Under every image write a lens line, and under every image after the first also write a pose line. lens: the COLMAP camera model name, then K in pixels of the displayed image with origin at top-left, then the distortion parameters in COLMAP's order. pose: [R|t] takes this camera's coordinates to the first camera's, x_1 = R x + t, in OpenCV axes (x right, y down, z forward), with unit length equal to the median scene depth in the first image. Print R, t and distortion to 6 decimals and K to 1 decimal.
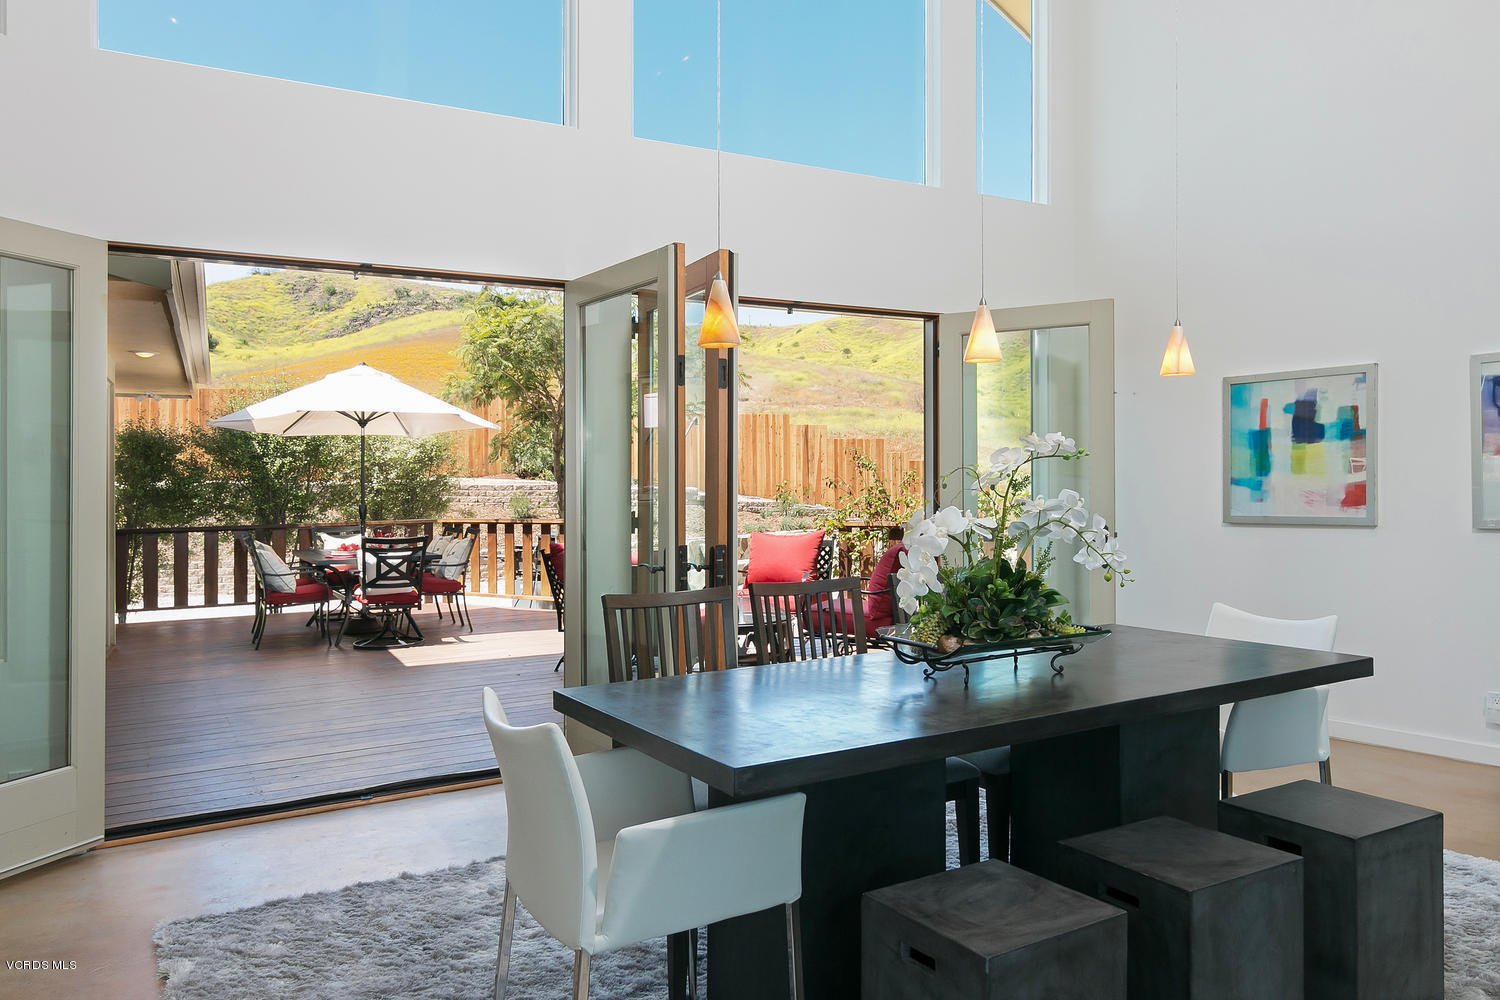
lens RADIAL K [[1066.2, 0, 775.4], [0, 1066.2, 498.6], [0, 0, 1]] dist [-0.000957, -0.000779]
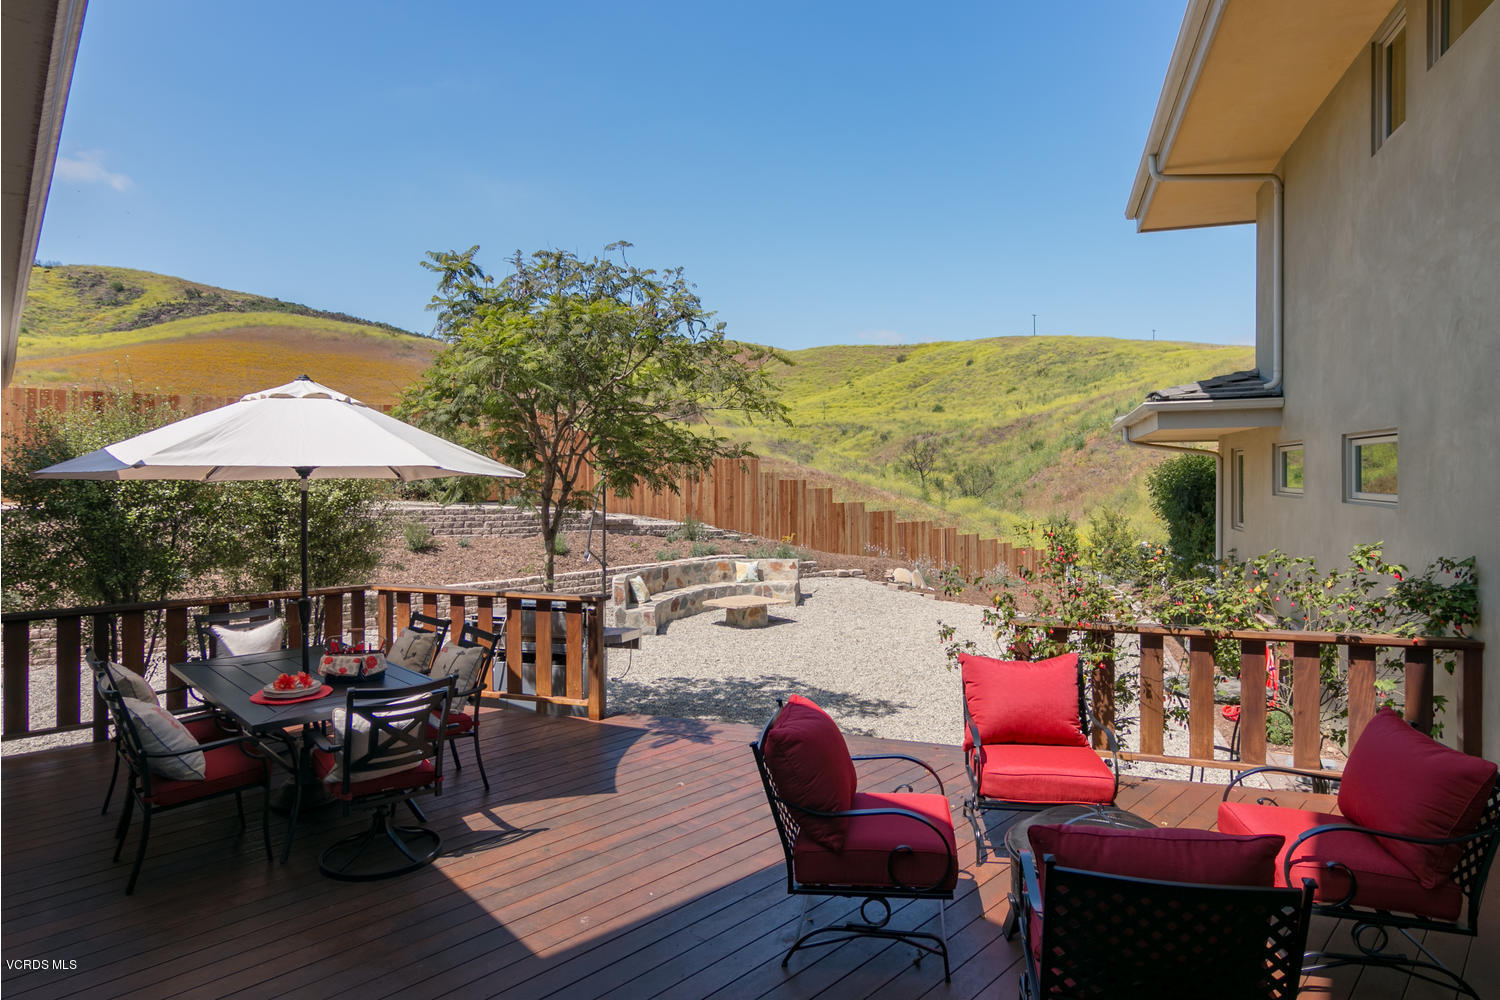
lens RADIAL K [[851.4, 0, 750.0], [0, 851.4, 500.0], [0, 0, 1]] dist [-0.002178, 0.000811]
pose [[0.969956, 0.009807, 0.243083, -0.110894], [-0.013697, 0.999804, 0.014315, -0.028151], [-0.242895, -0.017214, 0.969900, 0.194326]]
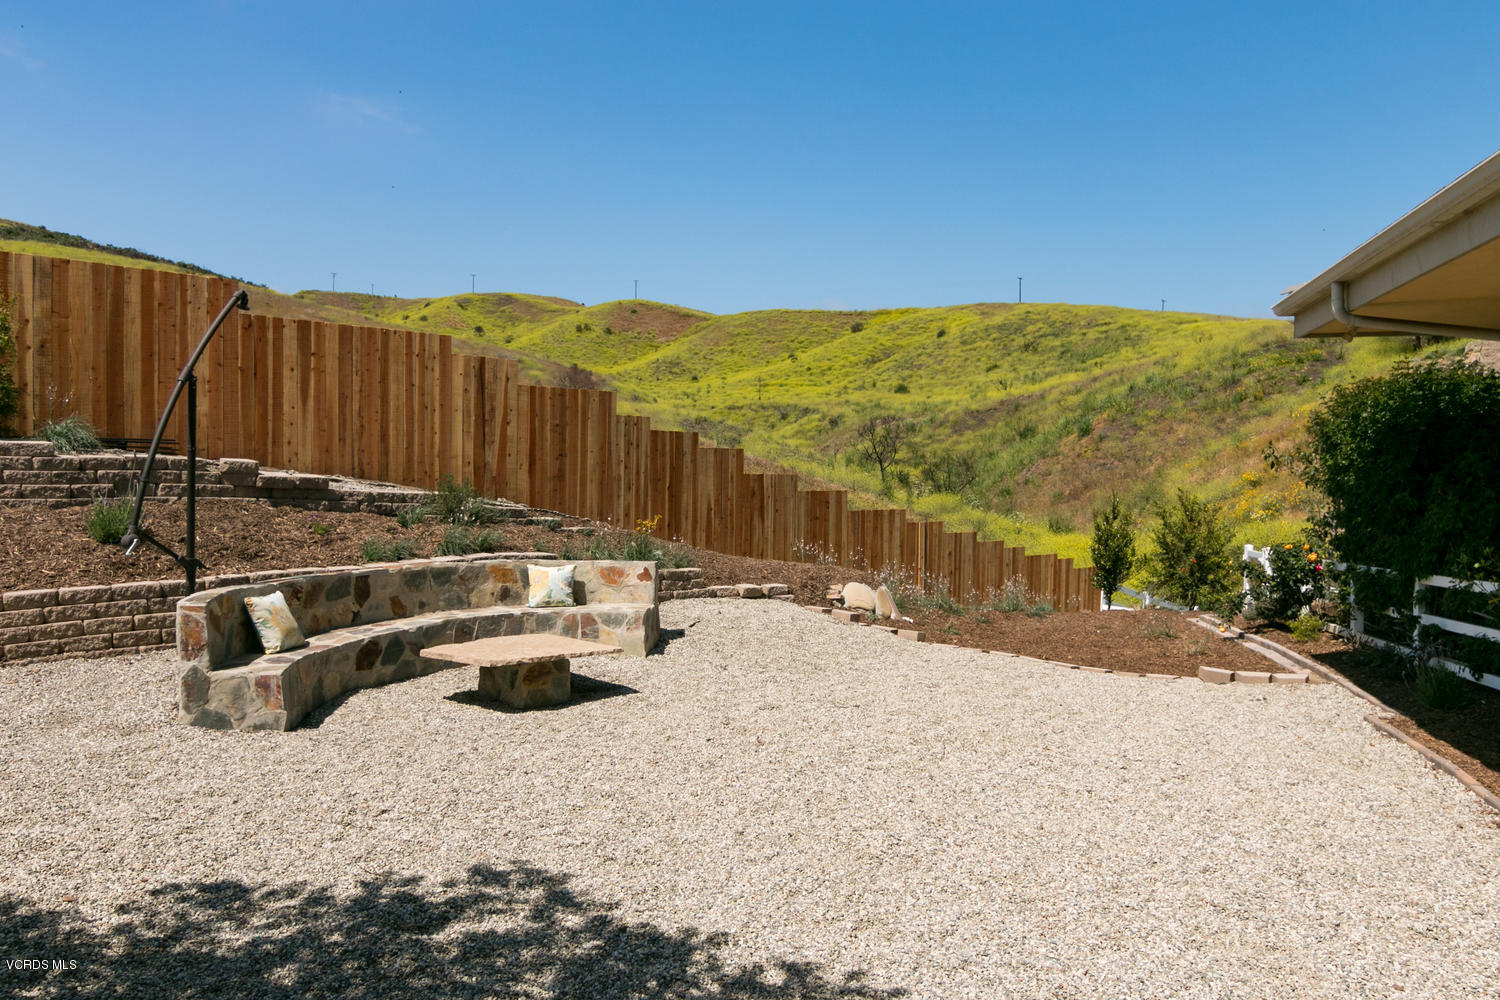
lens RADIAL K [[1051.8, 0, 744.7], [0, 1051.8, 536.2], [0, 0, 1]] dist [-0.002132, -0.002538]
pose [[0.949525, 0.013482, 0.313402, -0.011952], [-0.028749, 0.998611, 0.044145, -0.002909], [-0.312372, -0.050927, 0.948594, 0.419720]]
